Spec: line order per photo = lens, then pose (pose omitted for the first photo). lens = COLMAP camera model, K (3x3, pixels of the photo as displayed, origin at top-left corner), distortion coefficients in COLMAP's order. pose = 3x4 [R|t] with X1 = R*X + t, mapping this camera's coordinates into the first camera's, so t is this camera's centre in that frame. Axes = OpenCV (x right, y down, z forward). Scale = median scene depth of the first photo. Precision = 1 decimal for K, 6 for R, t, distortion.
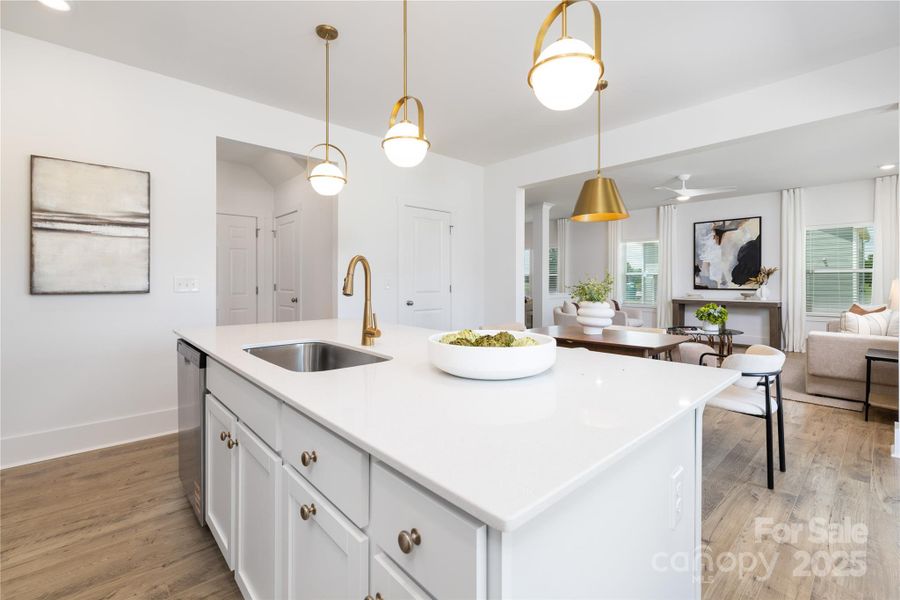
lens RADIAL K [[411.6, 0, 447.1], [0, 411.6, 279.6], [0, 0, 1]] dist [-0.000071, 0.000194]
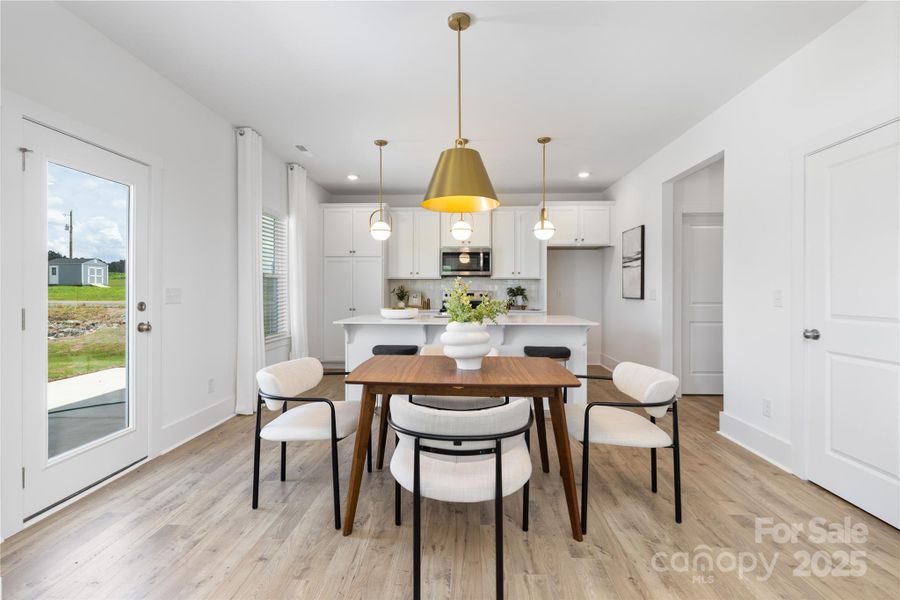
lens RADIAL K [[405.6, 0, 448.7], [0, 405.6, 290.2], [0, 0, 1]] dist [-0.001215, 0.000111]
pose [[-0.712148, 0.000289, -0.702029, 0.427208], [0.004642, 0.999980, -0.004297, -0.000253], [0.702014, -0.006319, -0.712135, 0.725236]]
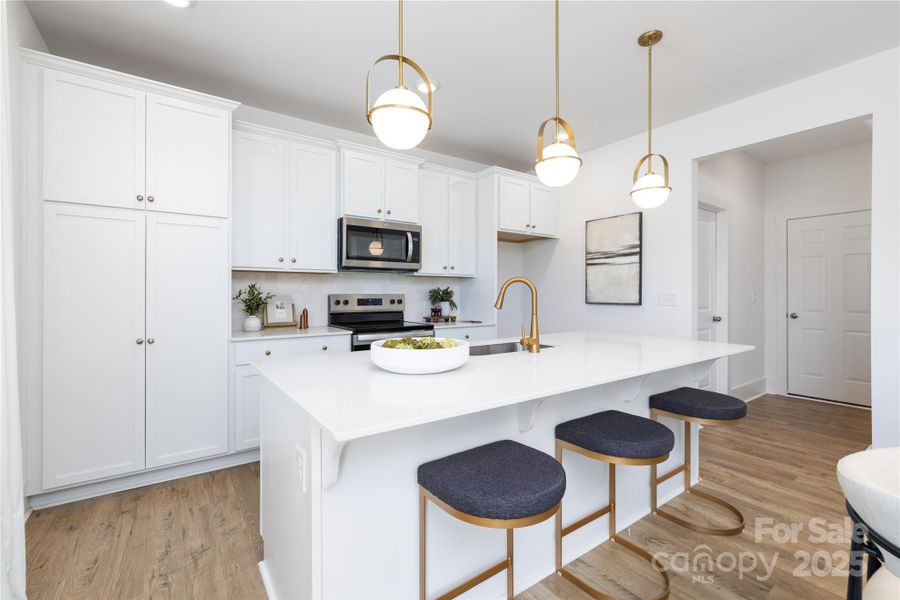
lens RADIAL K [[399.0, 0, 450.2], [0, 399.0, 291.4], [0, 0, 1]] dist [0.002068, 0.000517]
pose [[-0.124901, -0.004379, -0.992160, 0.269001], [0.006605, 0.999964, -0.005245, -0.003467], [0.992147, -0.007208, -0.124867, 0.253711]]
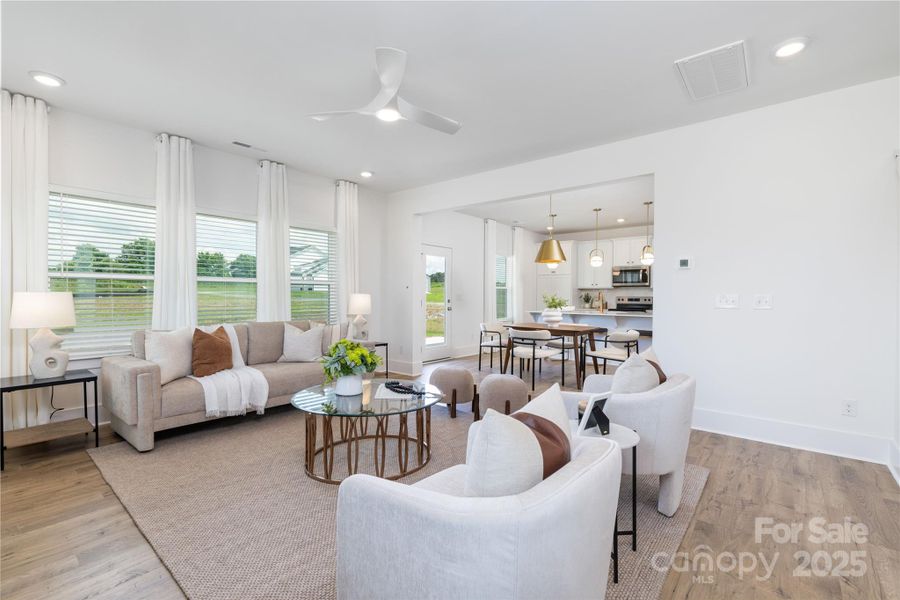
lens RADIAL K [[399.0, 0, 450.2], [0, 399.0, 291.4], [0, 0, 1]] dist [0.002068, 0.000517]
pose [[-0.991695, -0.008779, -0.128310, 0.497419], [-0.006693, 0.999839, -0.016675, 0.005873], [0.128436, -0.015678, -0.991594, 1.301460]]
